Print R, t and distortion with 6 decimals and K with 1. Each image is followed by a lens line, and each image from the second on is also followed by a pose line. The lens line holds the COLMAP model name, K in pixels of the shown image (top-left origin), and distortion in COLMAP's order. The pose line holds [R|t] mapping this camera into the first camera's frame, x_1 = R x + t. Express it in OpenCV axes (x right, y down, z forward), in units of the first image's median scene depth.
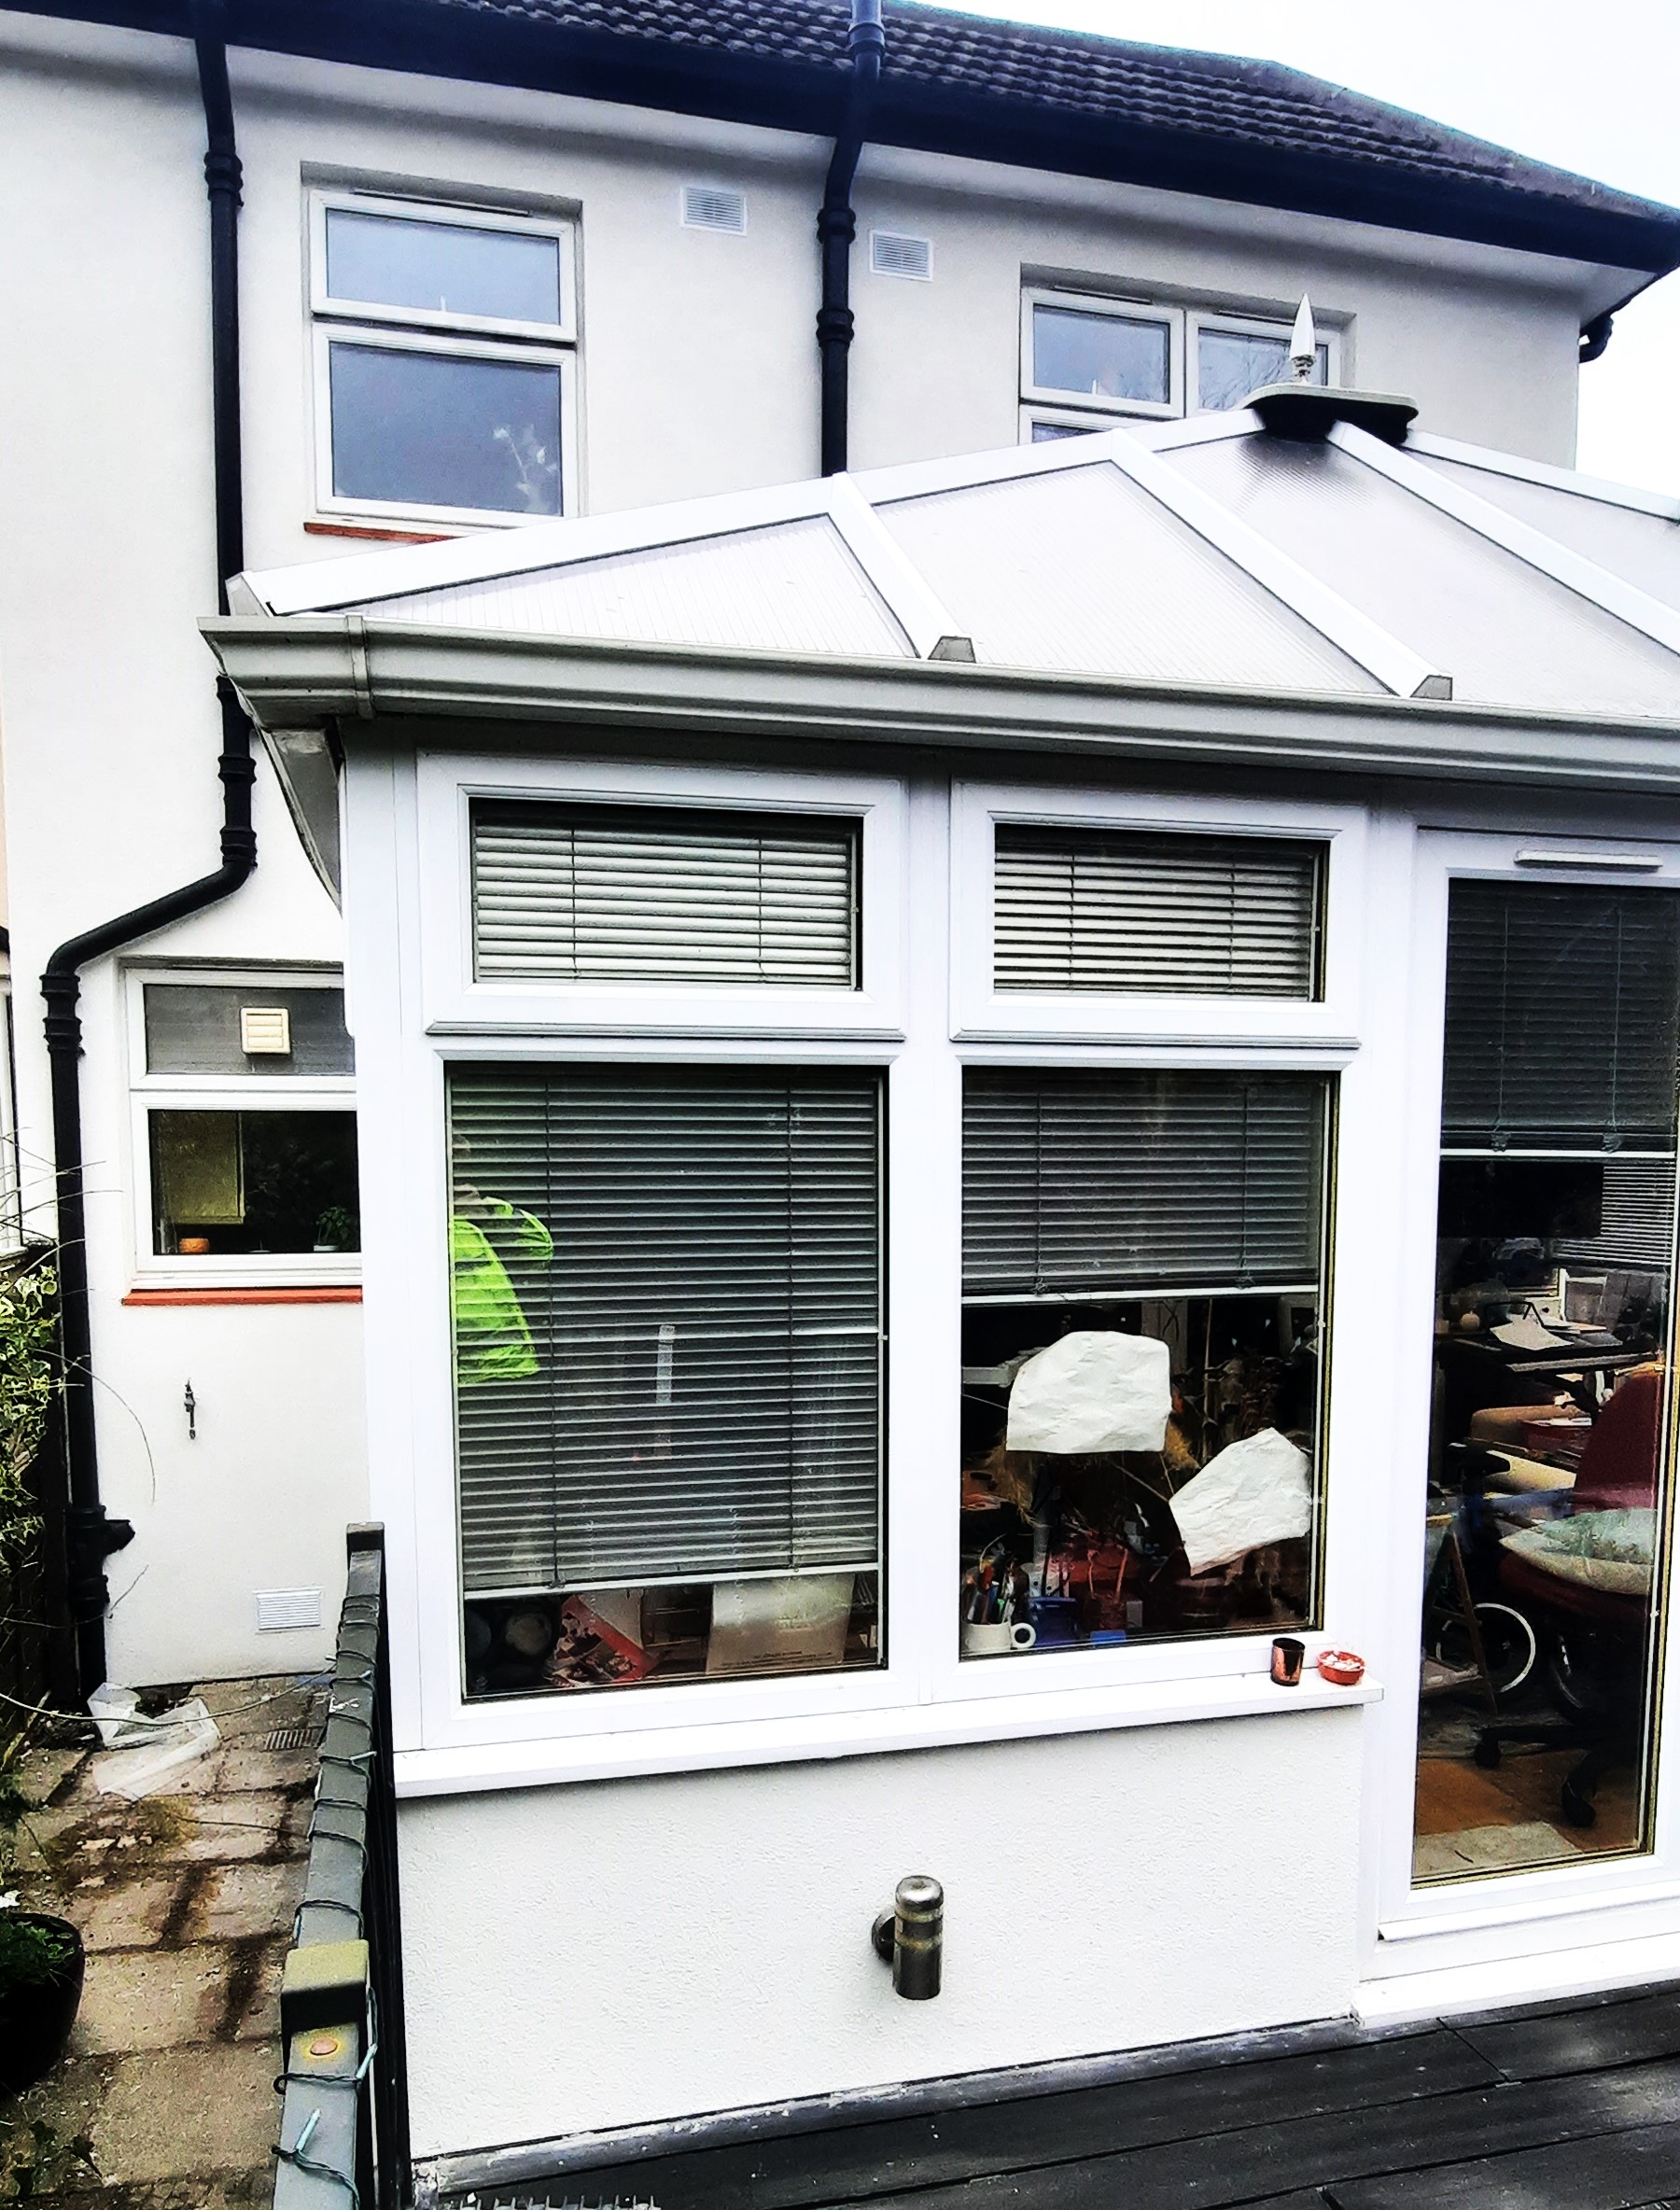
lens RADIAL K [[1208.9, 0, 837.8], [0, 1208.9, 1114.9], [0, 0, 1]] dist [-0.004110, -0.000266]
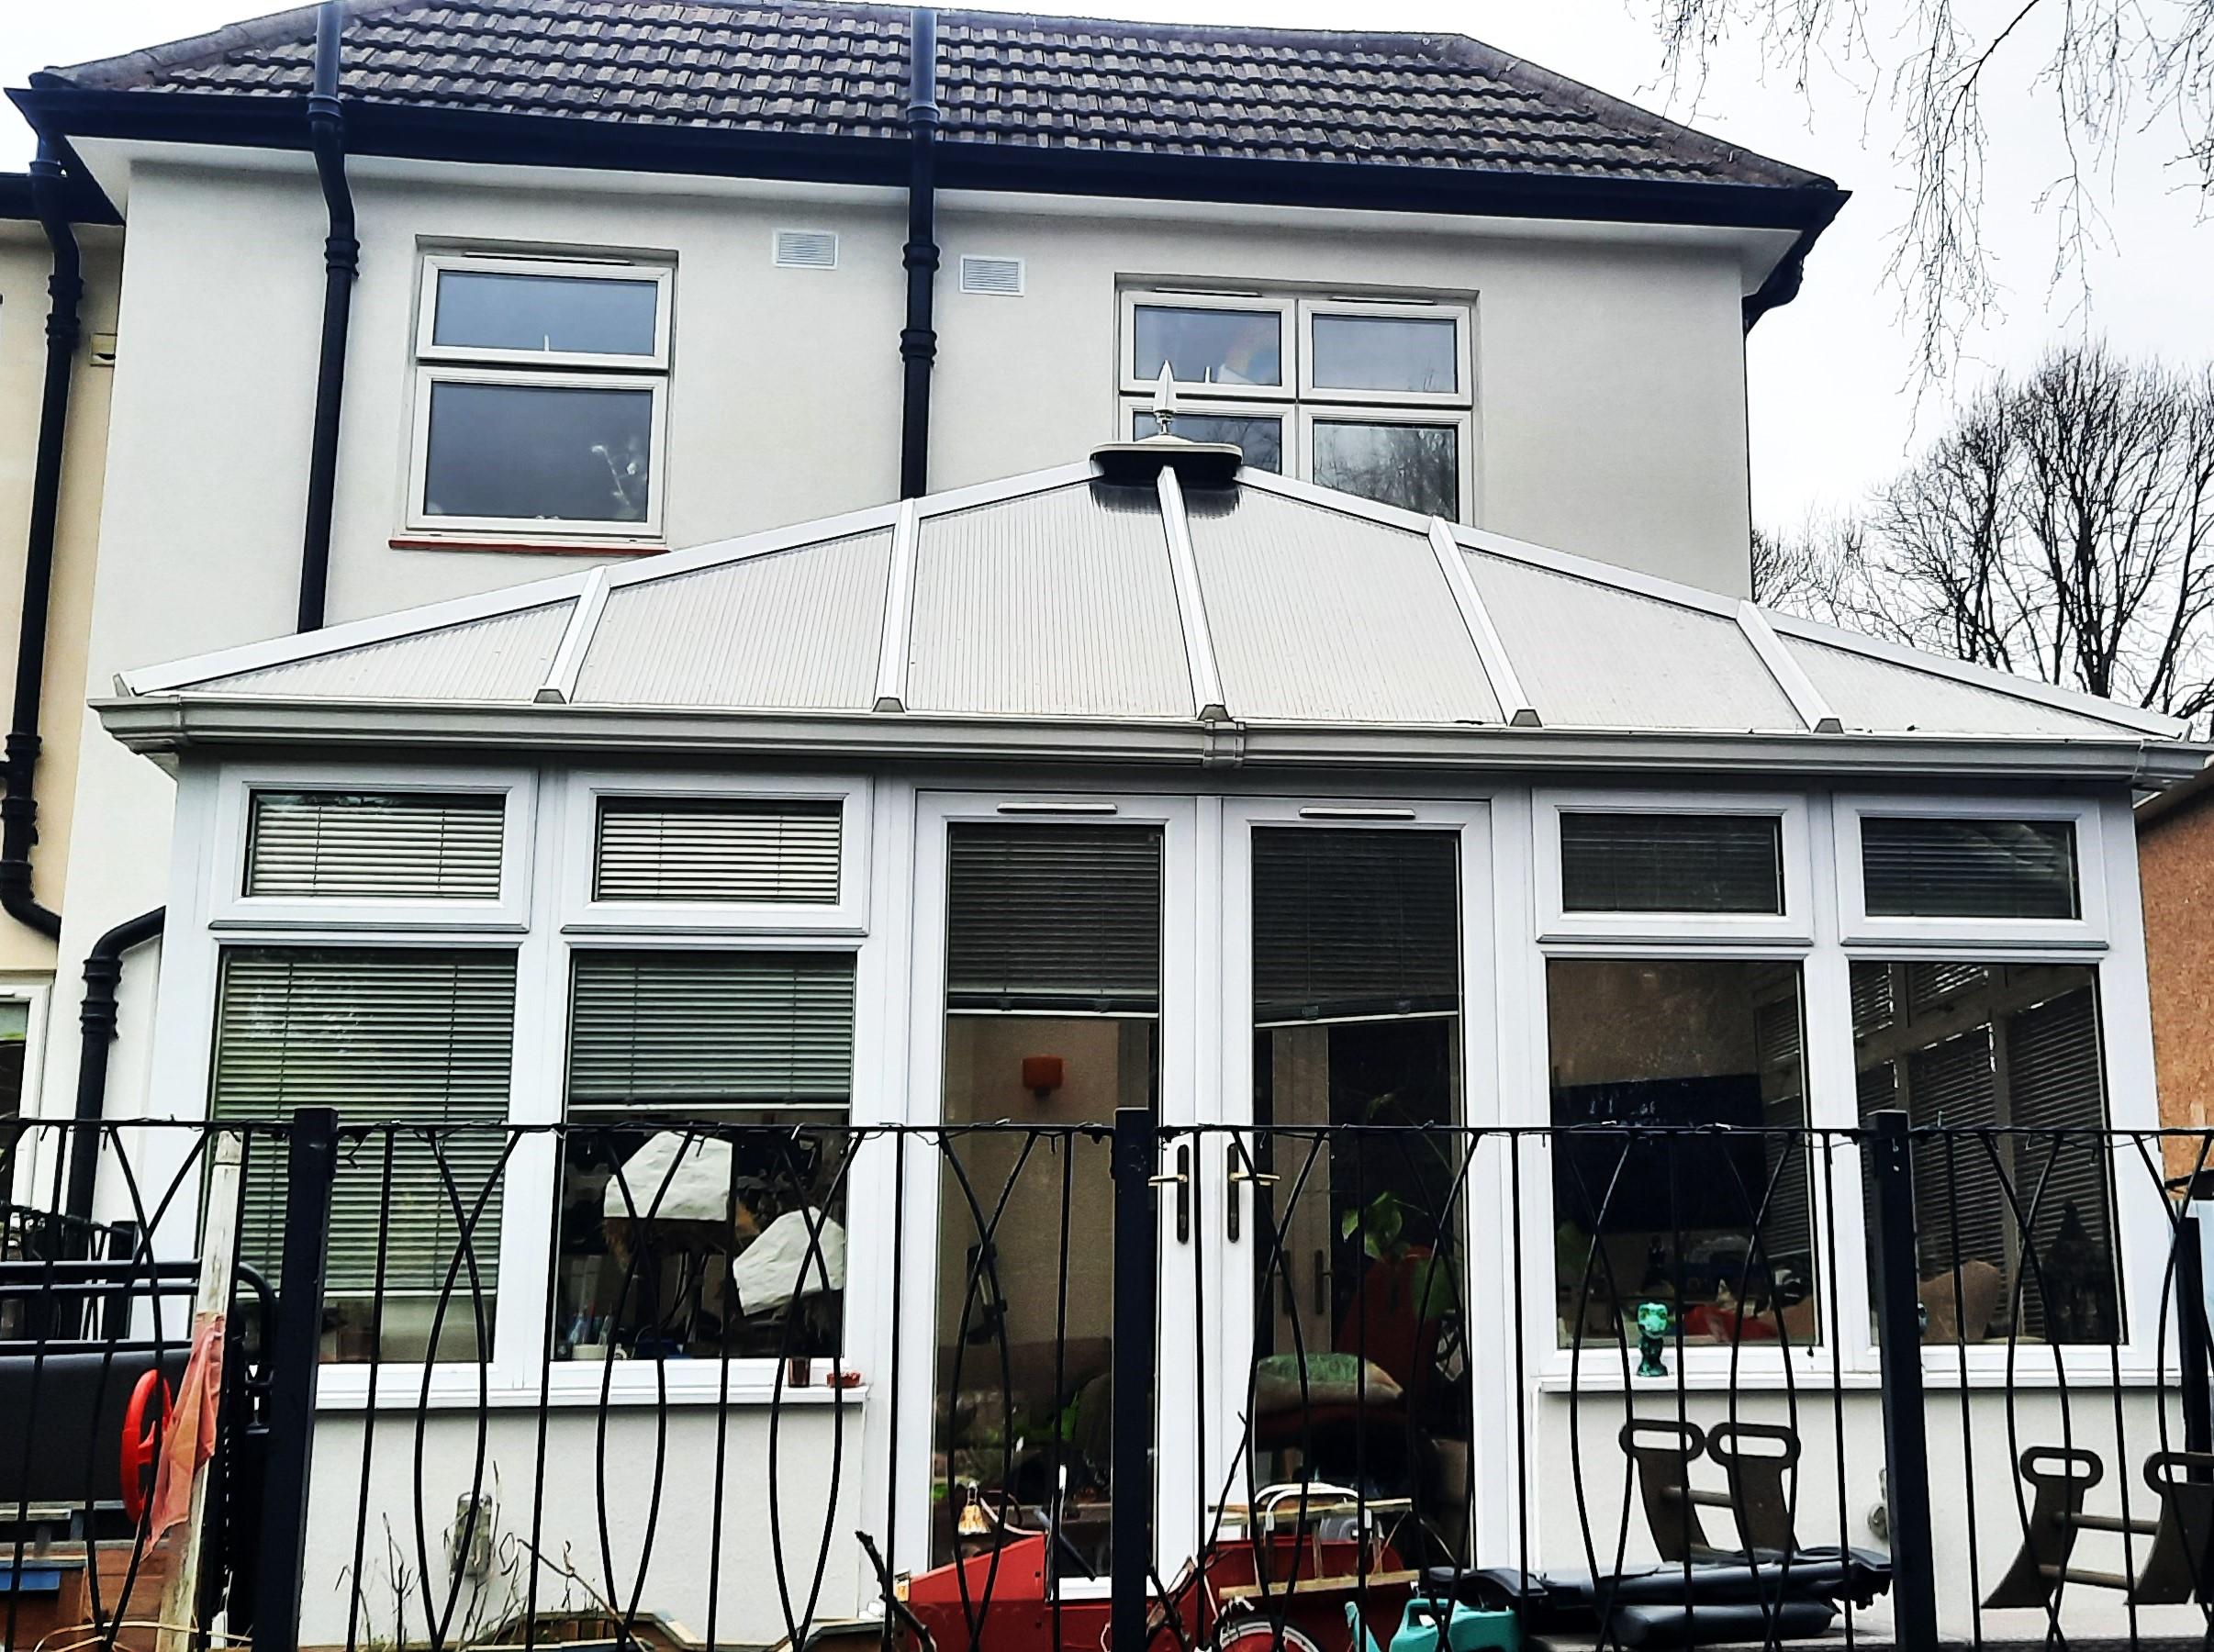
lens RADIAL K [[1591.7, 0, 1113.6], [0, 1591.7, 815.2], [0, 0, 1]] dist [0.052857, -0.003868]
pose [[0.998031, -0.023216, -0.058267, 0.823396], [0.009418, 0.973911, -0.226735, 0.237553], [0.062011, 0.225740, 0.972212, -0.892249]]
